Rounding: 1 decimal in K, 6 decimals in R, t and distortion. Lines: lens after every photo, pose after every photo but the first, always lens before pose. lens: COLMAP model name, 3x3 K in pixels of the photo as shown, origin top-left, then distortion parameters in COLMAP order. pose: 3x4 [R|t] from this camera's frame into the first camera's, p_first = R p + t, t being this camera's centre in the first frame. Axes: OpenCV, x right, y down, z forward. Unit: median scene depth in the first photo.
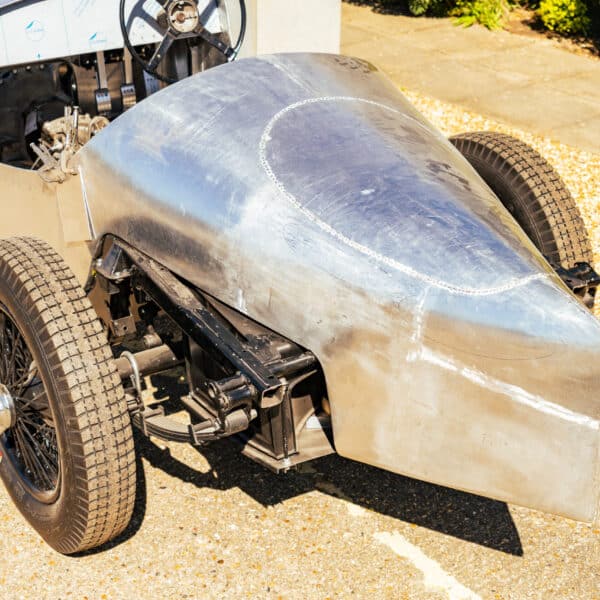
lens RADIAL K [[1247.5, 0, 324.1], [0, 1247.5, 339.3], [0, 0, 1]] dist [0.092163, 0.142711]
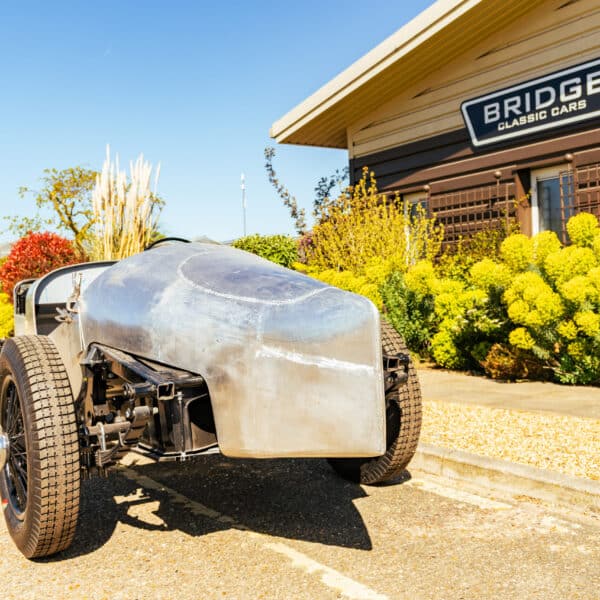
lens RADIAL K [[749.9, 0, 328.9], [0, 749.9, 287.7], [0, 0, 1]] dist [0.003782, 0.051283]
pose [[0.998662, -0.049120, -0.016145, 0.161436], [0.037003, 0.897057, -0.440362, 0.314166], [0.036114, 0.439176, 0.897675, 0.152307]]
